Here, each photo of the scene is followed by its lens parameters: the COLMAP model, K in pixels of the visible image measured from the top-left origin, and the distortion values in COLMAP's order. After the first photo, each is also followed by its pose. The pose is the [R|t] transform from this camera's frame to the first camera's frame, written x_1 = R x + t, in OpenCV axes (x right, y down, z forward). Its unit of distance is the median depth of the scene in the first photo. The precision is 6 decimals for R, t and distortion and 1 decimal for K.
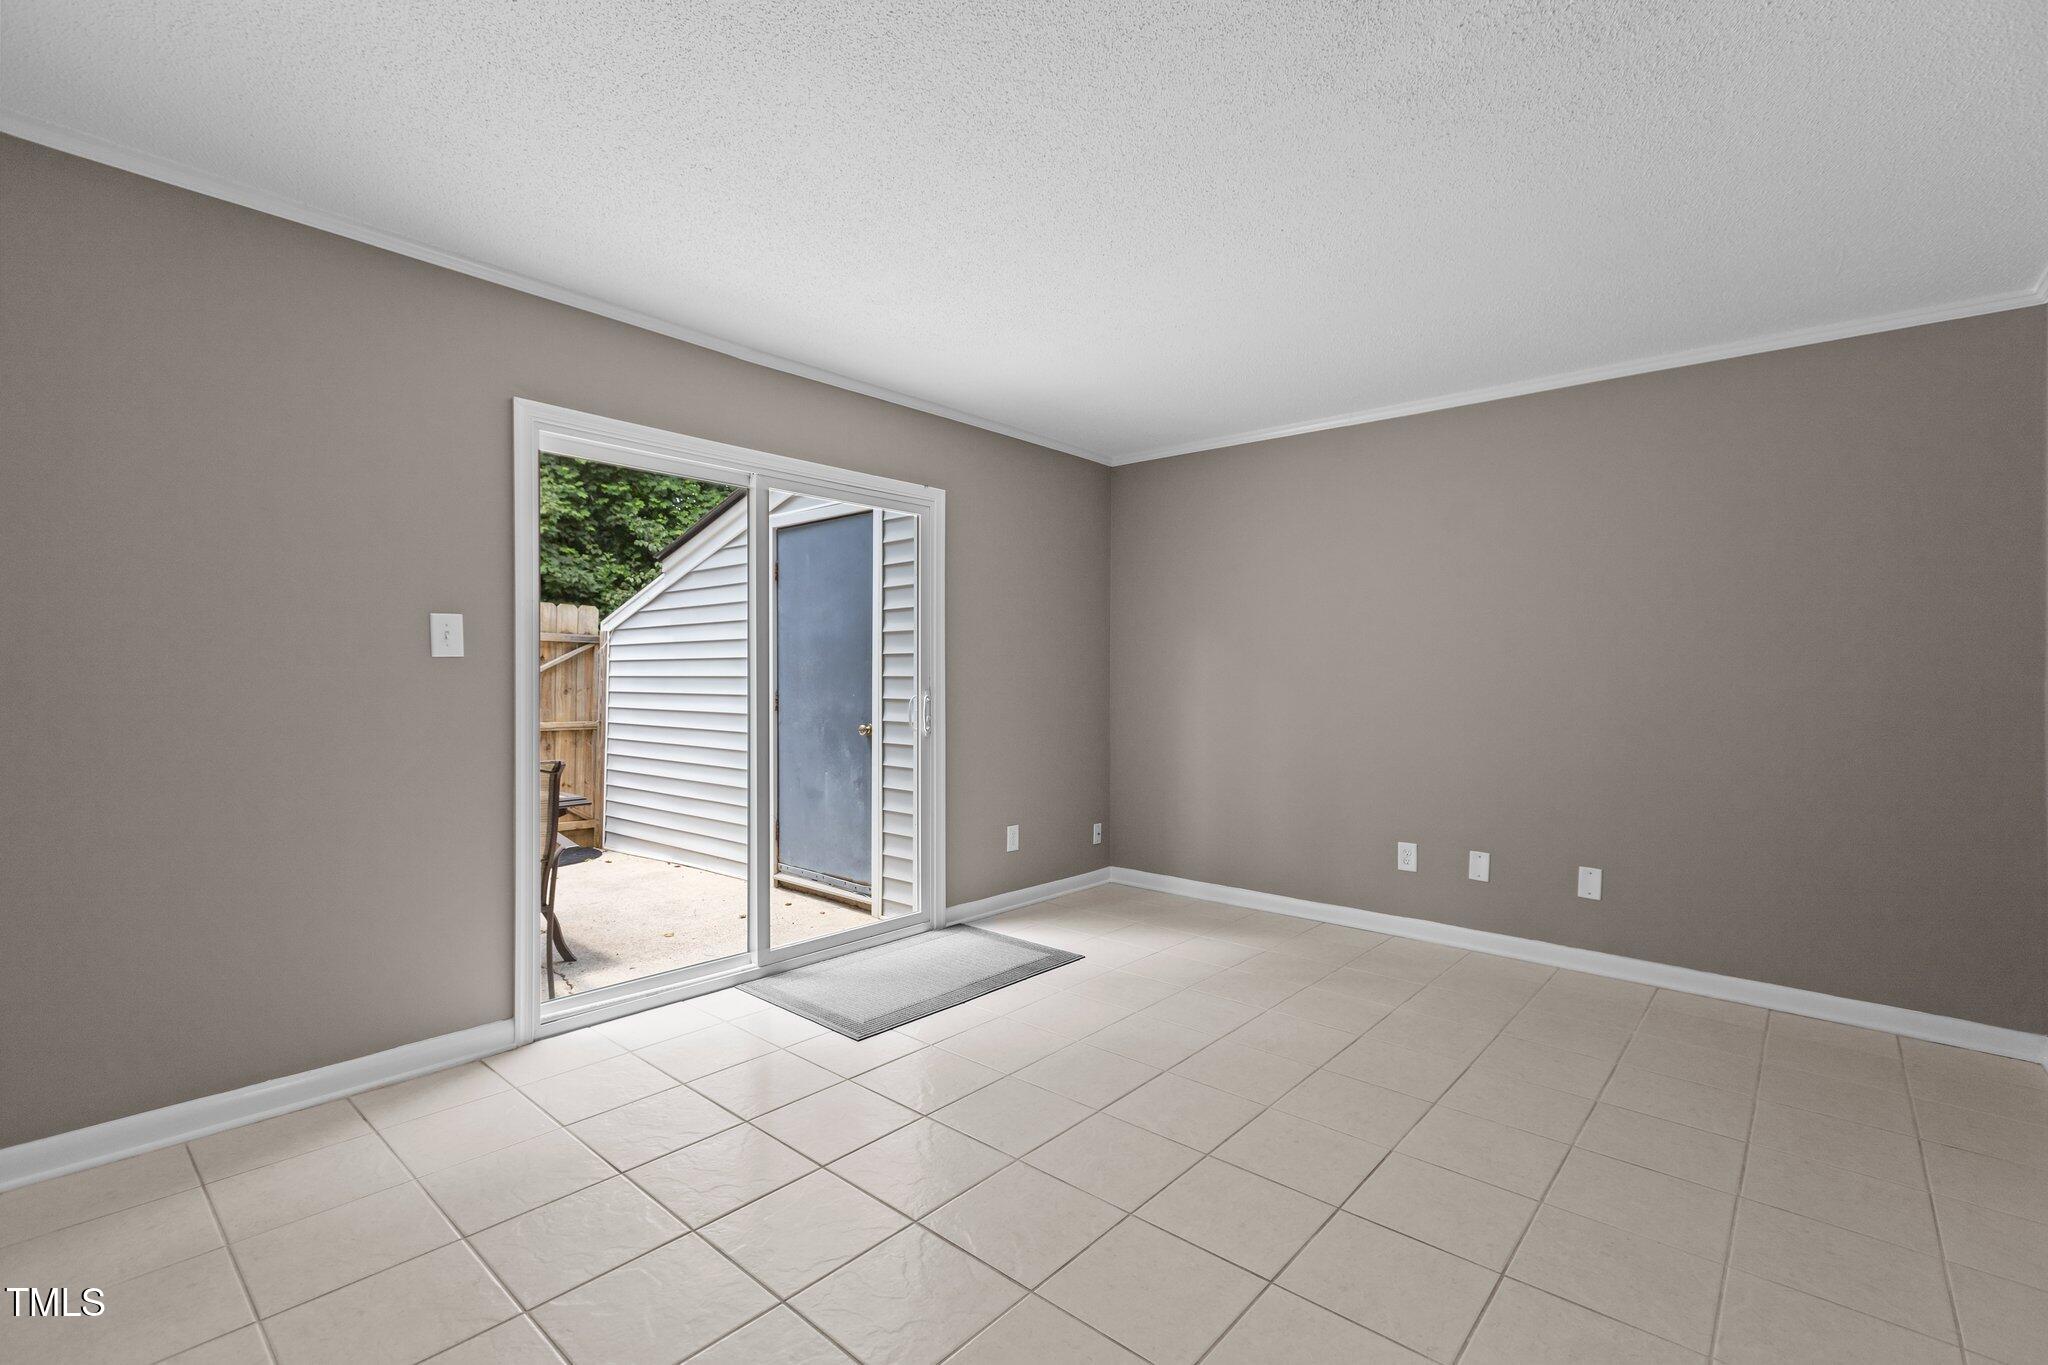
lens RADIAL K [[908.8, 0, 1023.5], [0, 908.8, 684.3], [0, 0, 1]] dist [-0.000529, -0.000054]
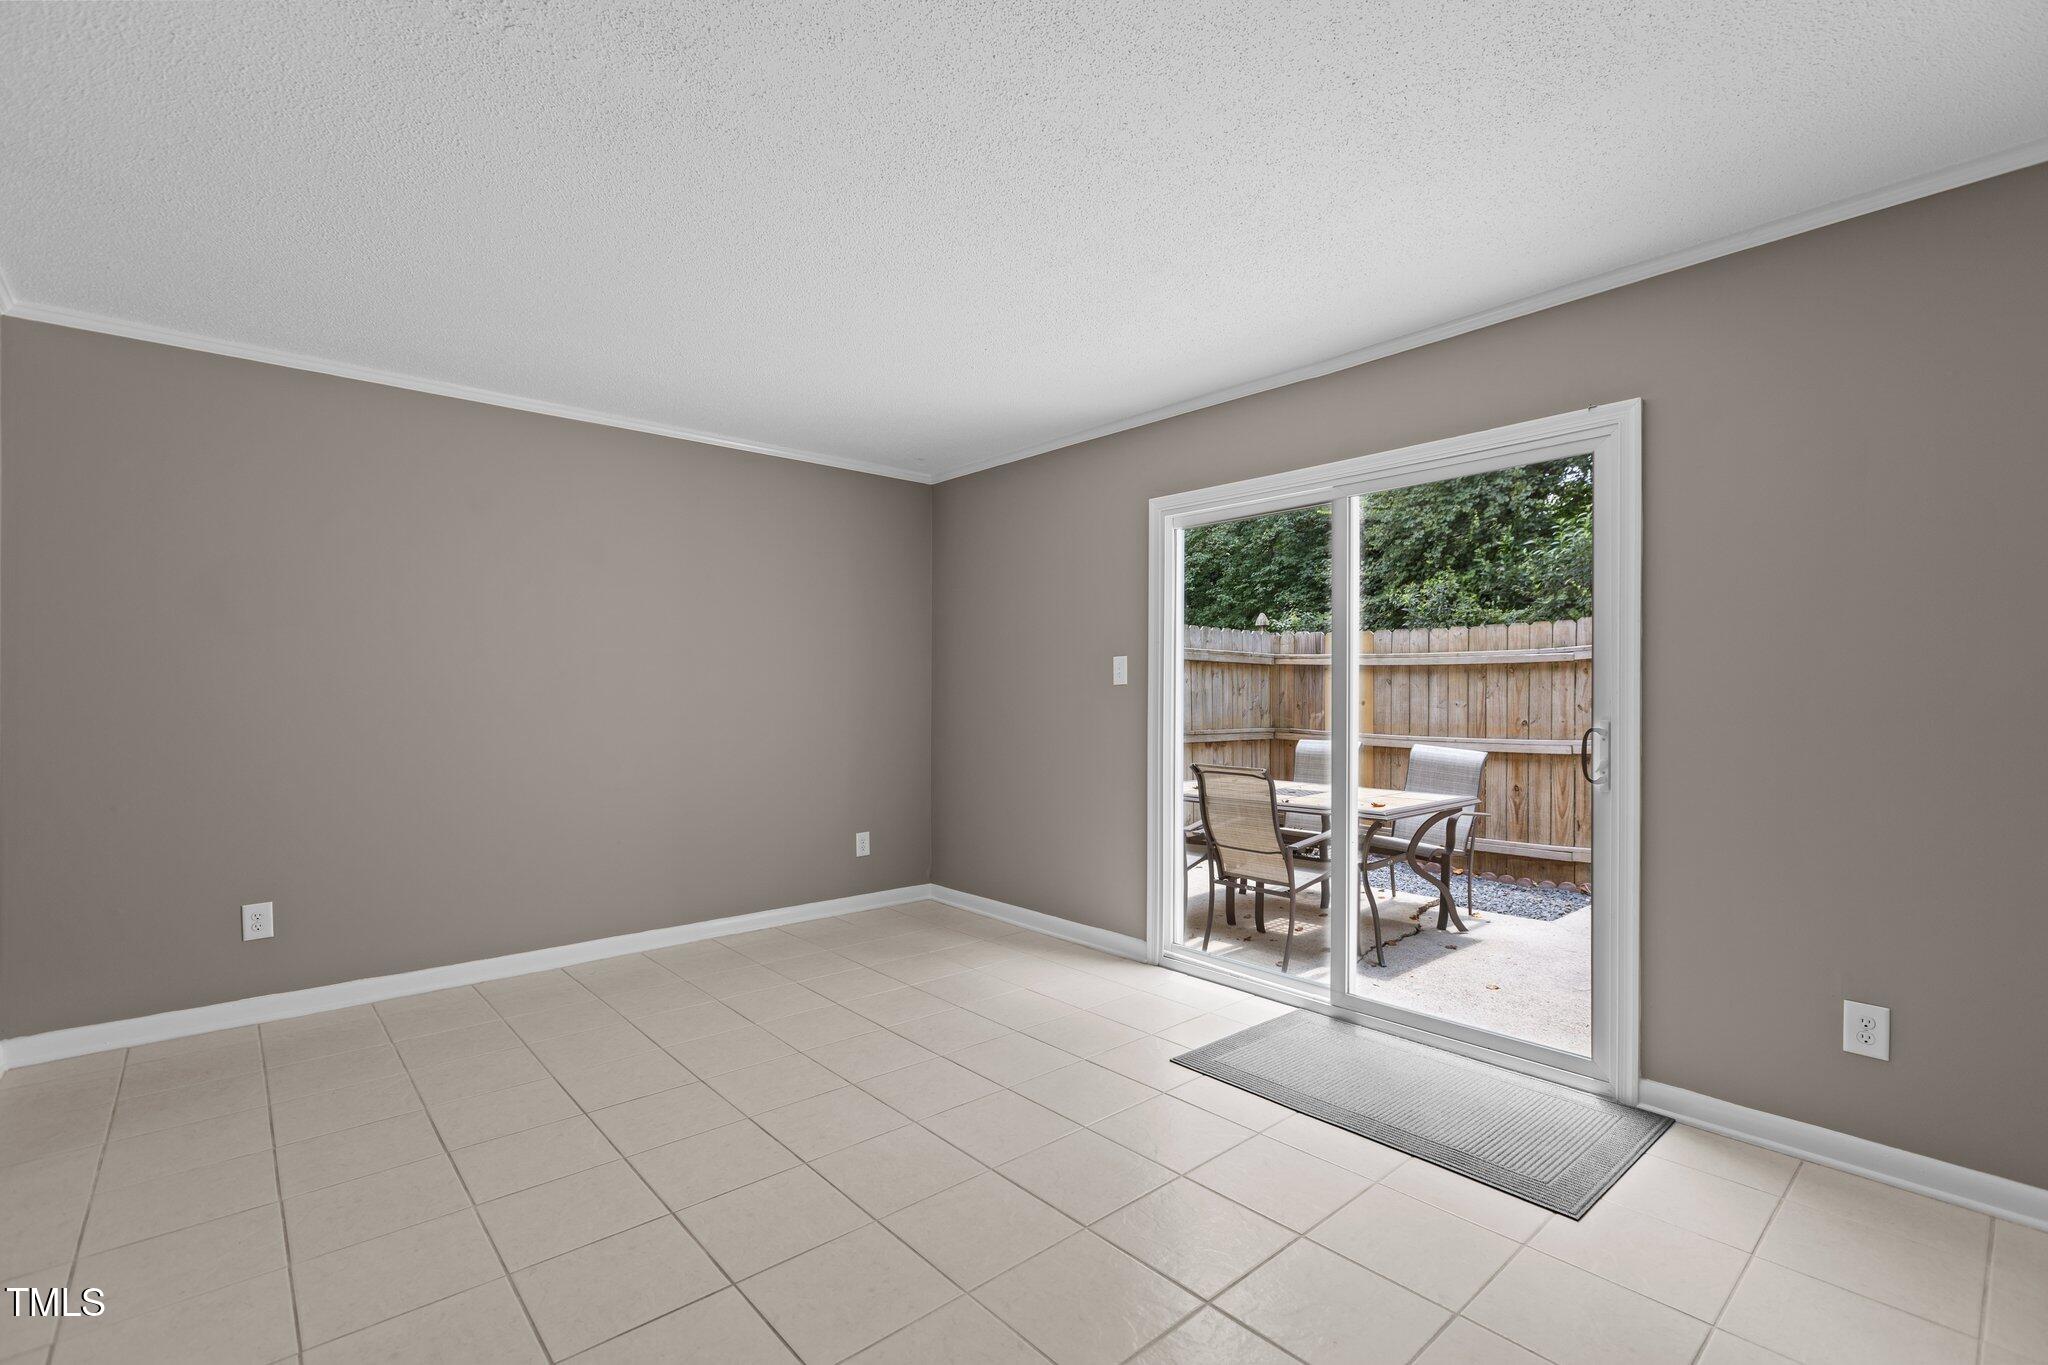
lens RADIAL K [[908.8, 0, 1023.5], [0, 908.8, 684.3], [0, 0, 1]] dist [-0.000529, -0.000054]
pose [[-0.129840, -0.020883, -0.991315, 0.758628], [-0.015411, 0.999700, -0.019041, 0.000789], [0.991415, 0.012805, -0.130123, 0.873314]]
